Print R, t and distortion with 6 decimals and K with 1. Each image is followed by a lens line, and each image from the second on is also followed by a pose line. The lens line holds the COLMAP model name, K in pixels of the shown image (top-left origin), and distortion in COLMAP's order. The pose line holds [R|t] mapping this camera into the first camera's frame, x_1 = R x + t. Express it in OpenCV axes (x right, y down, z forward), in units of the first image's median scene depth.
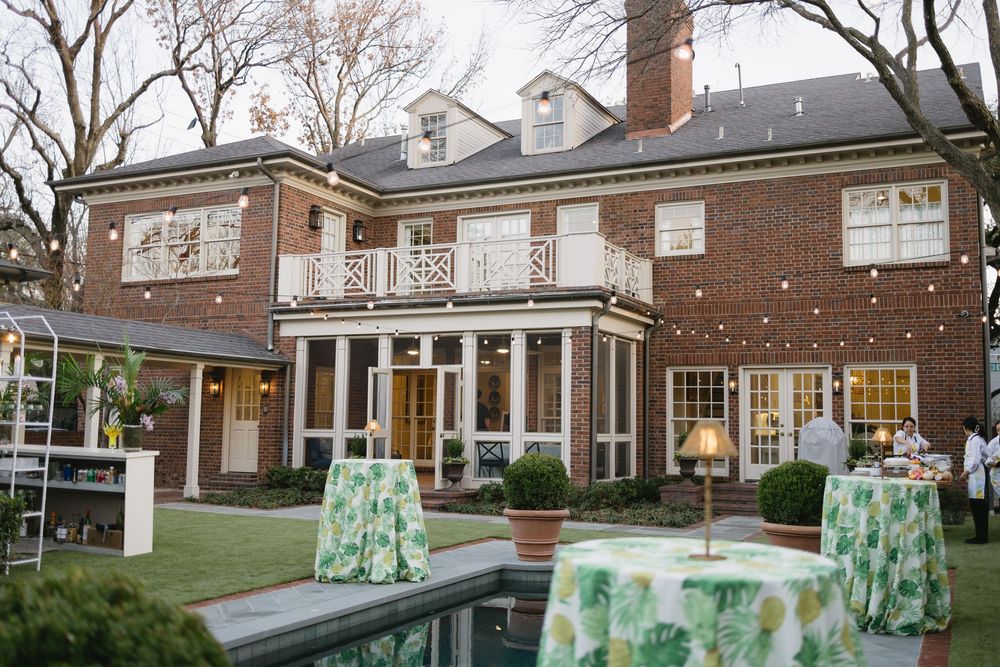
lens RADIAL K [[986.6, 0, 500.0], [0, 986.6, 333.5], [0, 0, 1]] dist [0.009294, -0.009766]
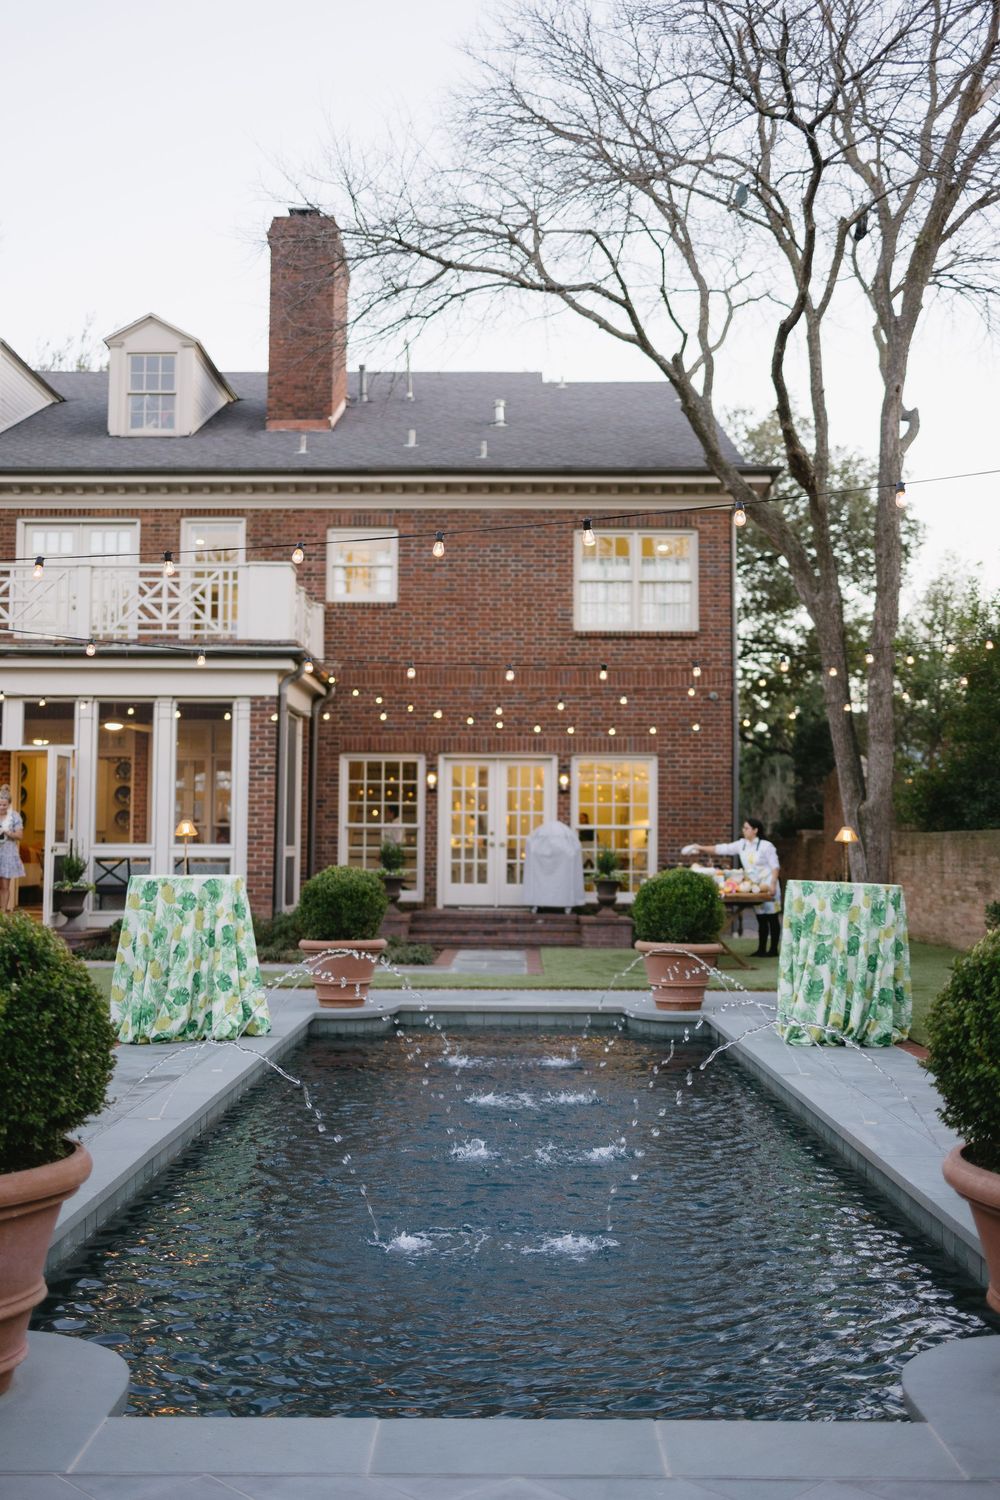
lens RADIAL K [[1479.8, 0, 500.0], [0, 1479.8, 750.0], [0, 0, 1]] dist [0.009294, -0.009766]
pose [[0.906828, 0.019970, 0.421028, -0.200604], [-0.033068, 0.999169, 0.023832, 0.001068], [-0.420203, -0.035535, 0.906734, -0.043837]]
